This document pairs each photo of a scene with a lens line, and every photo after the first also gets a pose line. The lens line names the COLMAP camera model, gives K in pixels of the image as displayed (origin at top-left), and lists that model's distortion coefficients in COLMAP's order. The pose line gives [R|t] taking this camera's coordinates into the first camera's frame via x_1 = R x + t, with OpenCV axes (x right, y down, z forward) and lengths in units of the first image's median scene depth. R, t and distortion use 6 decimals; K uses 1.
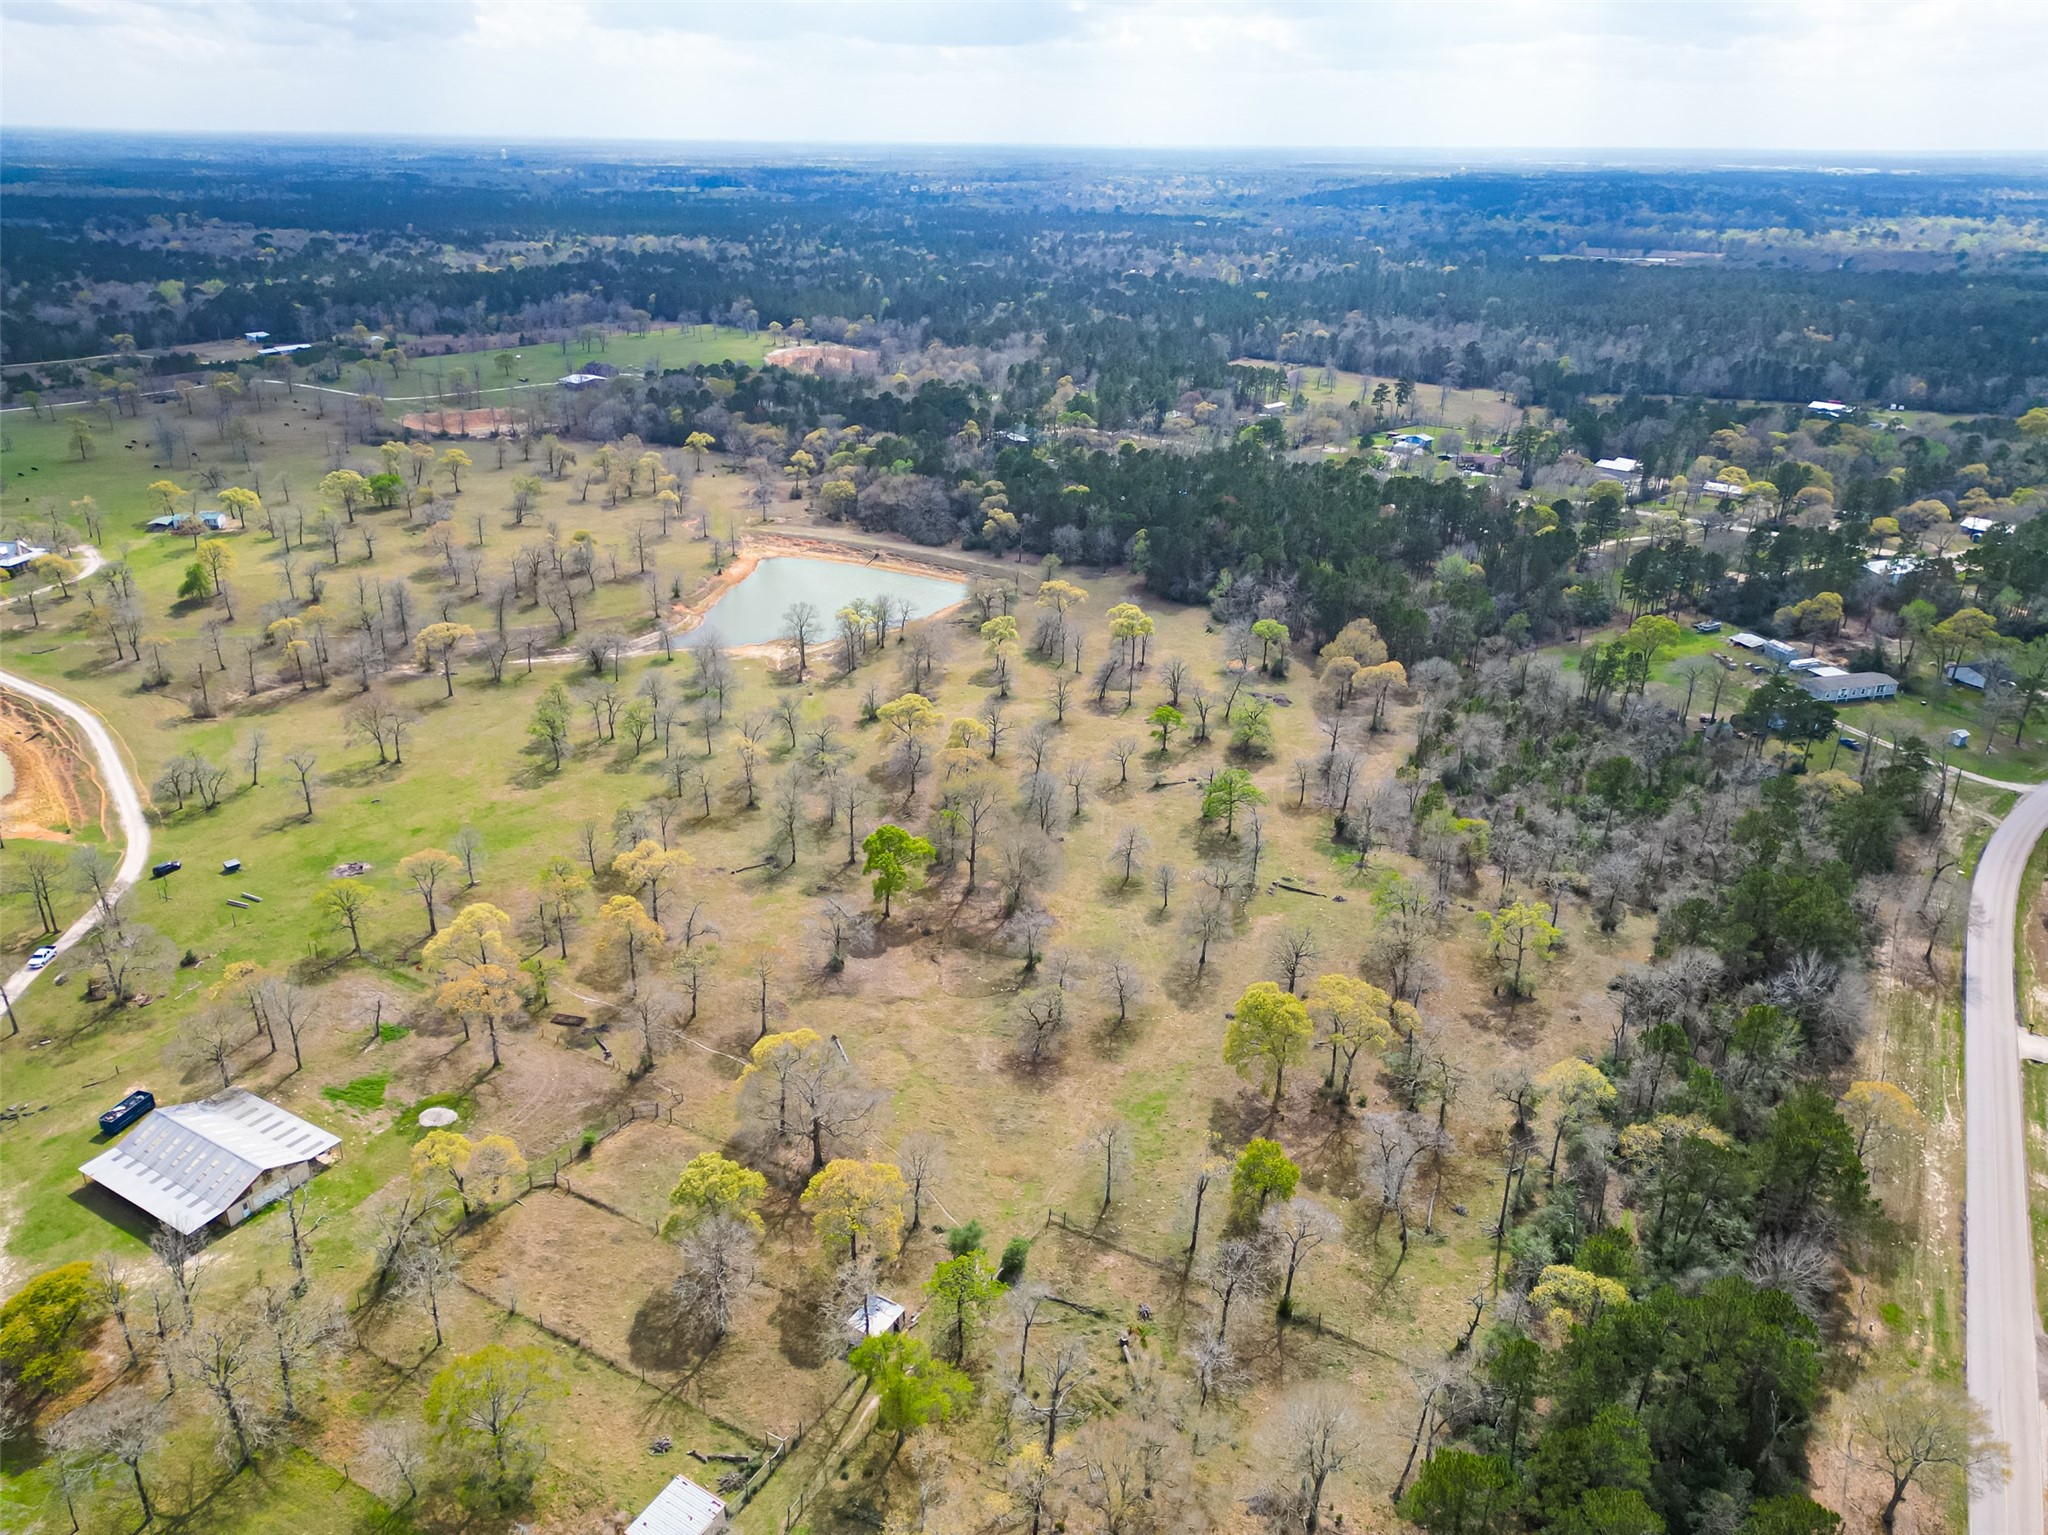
lens RADIAL K [[1423.3, 0, 1020.0], [0, 1423.3, 773.3], [0, 0, 1]] dist [0.080115, -0.078492]
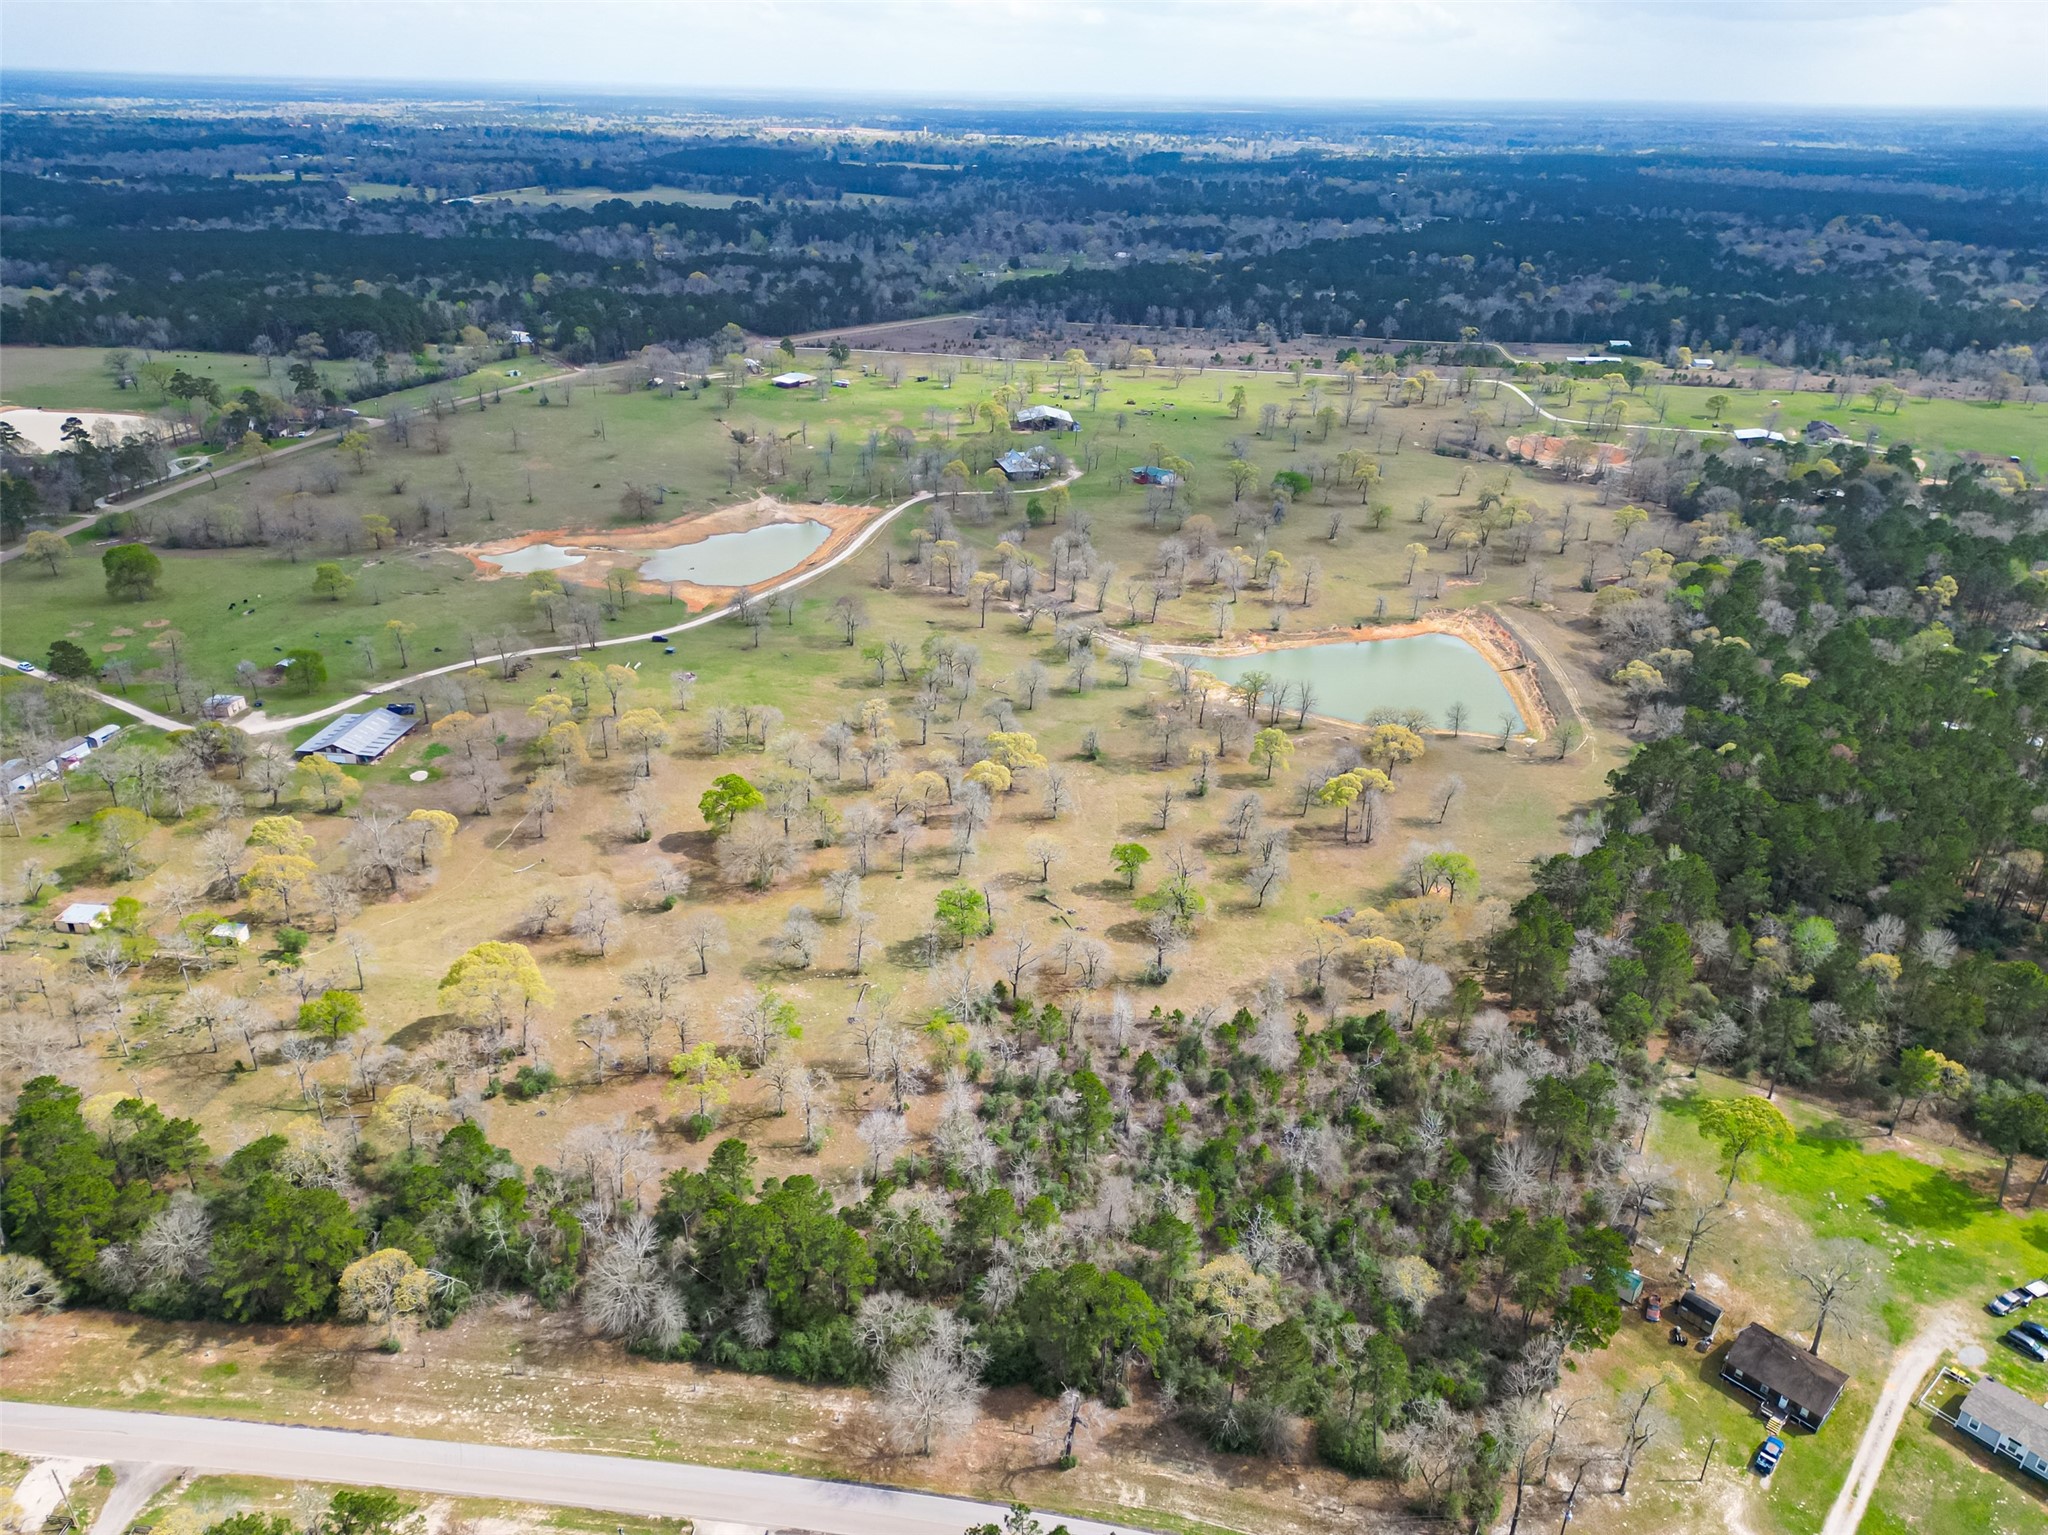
lens RADIAL K [[1428.0, 0, 1019.7], [0, 1428.0, 769.3], [0, 0, 1]] dist [0.073162, -0.067467]
pose [[0.411609, 0.387834, -0.824720, 0.590821], [-0.380643, 0.895382, 0.231089, -0.199461], [0.828063, 0.218806, 0.516174, 0.302946]]
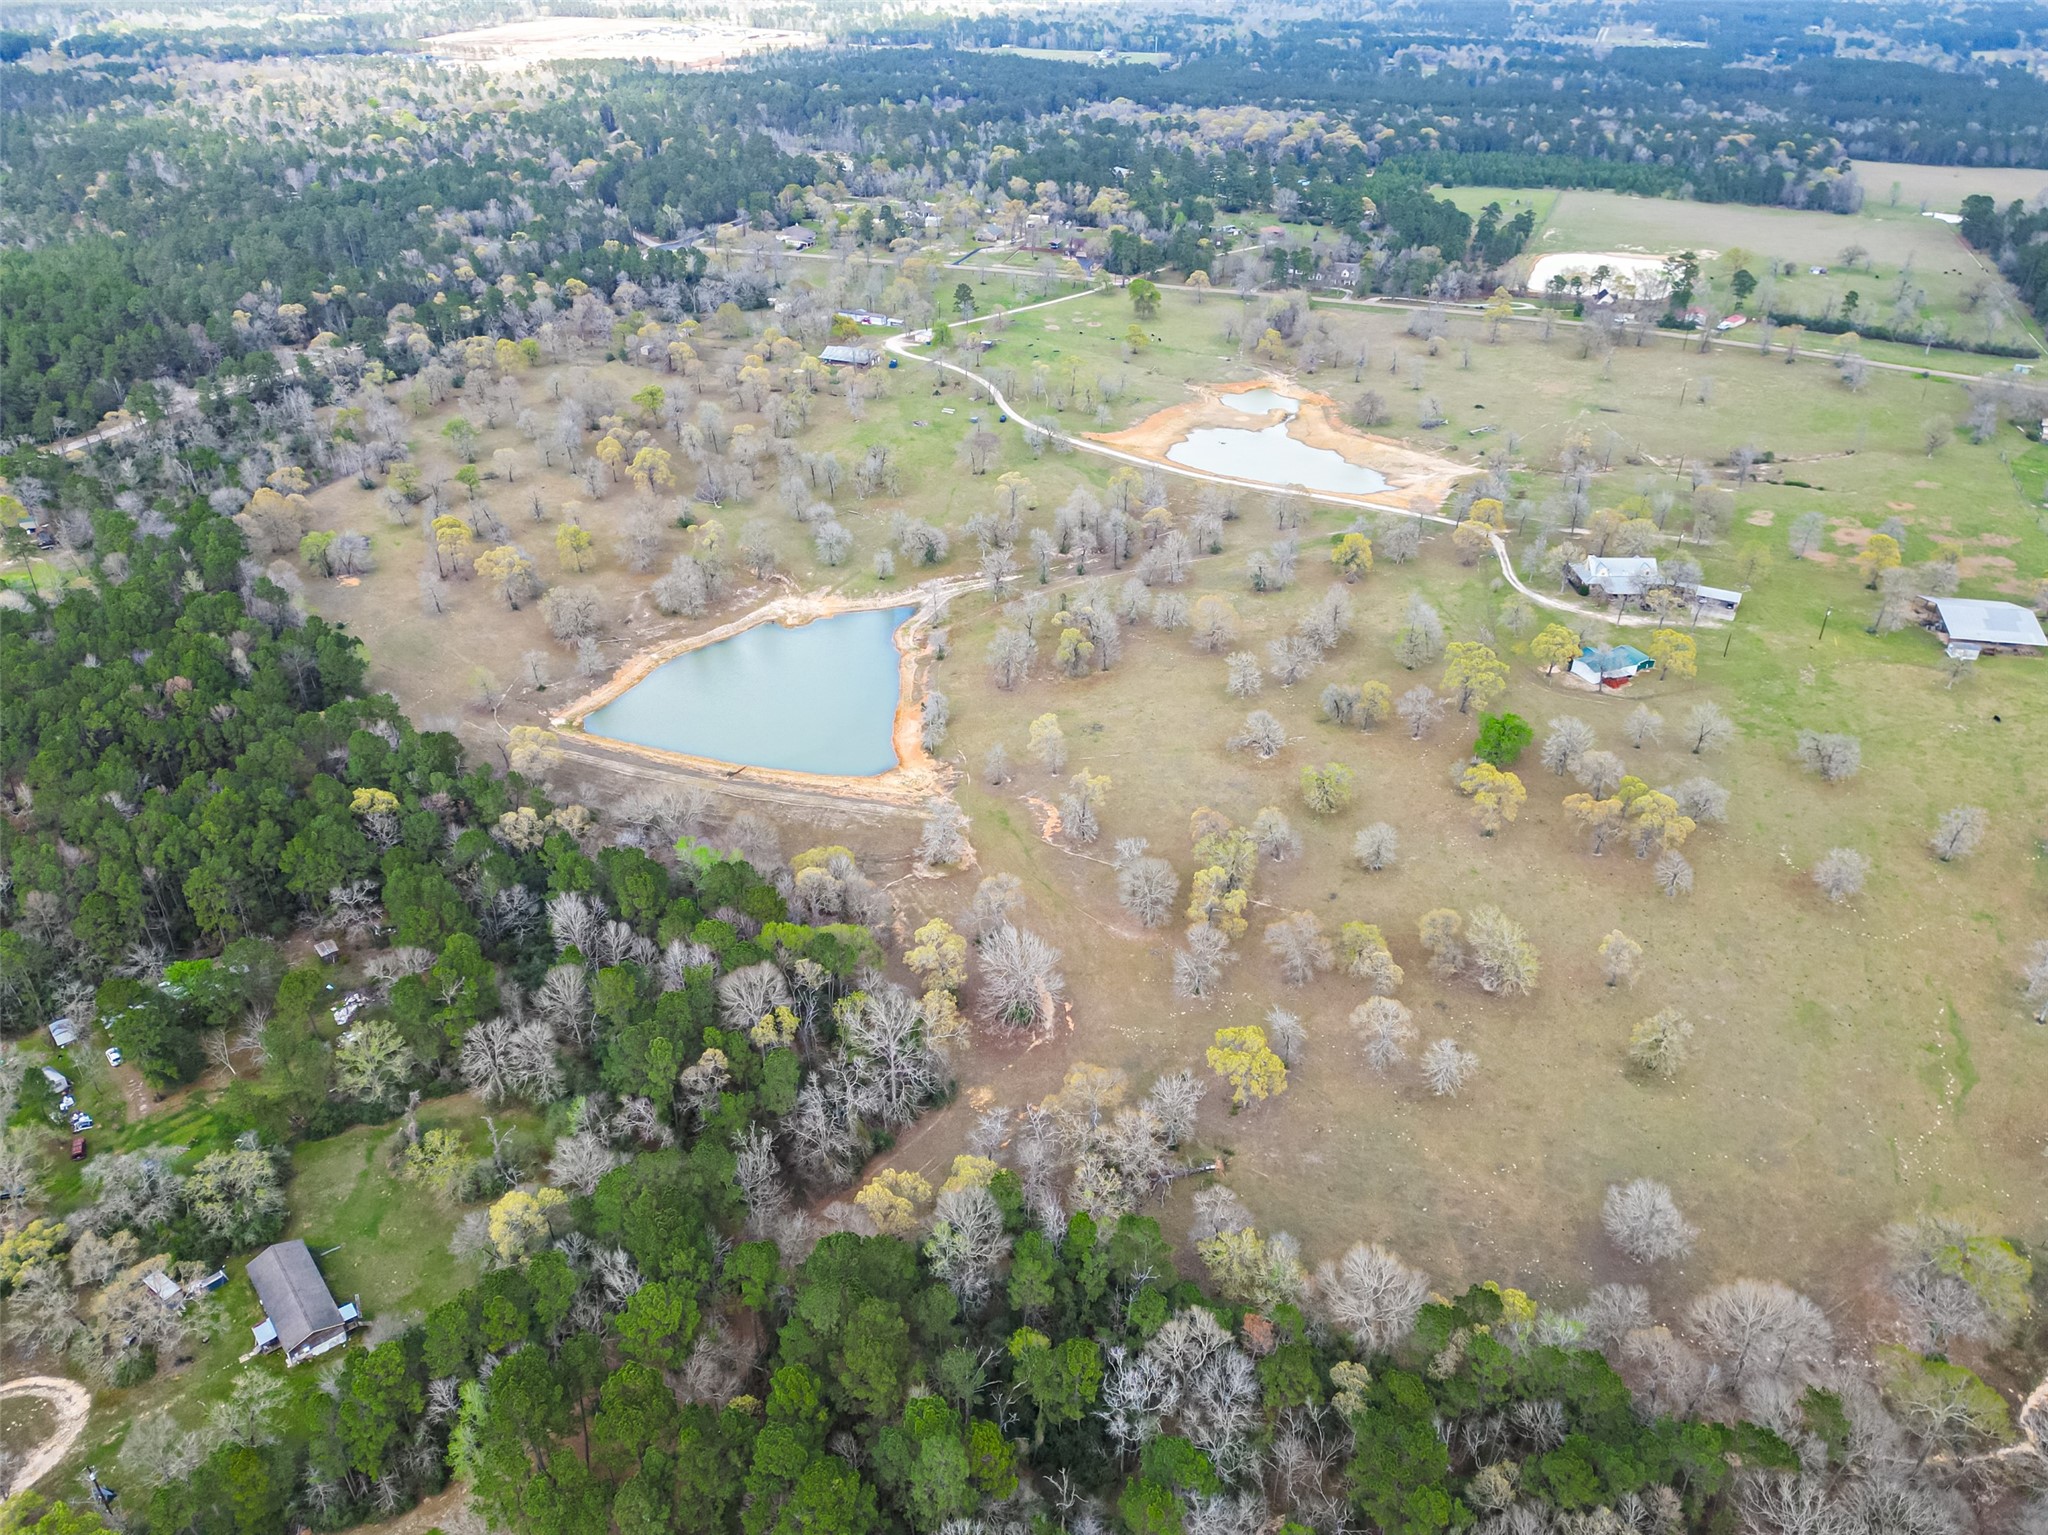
lens RADIAL K [[1431.7, 0, 1022.4], [0, 1431.7, 770.6], [0, 0, 1]] dist [0.071993, -0.069551]
pose [[-0.984140, 0.069779, -0.163092, -0.137639], [-0.093024, 0.579823, 0.809415, -0.788131], [0.151045, 0.811749, -0.564136, 1.528439]]
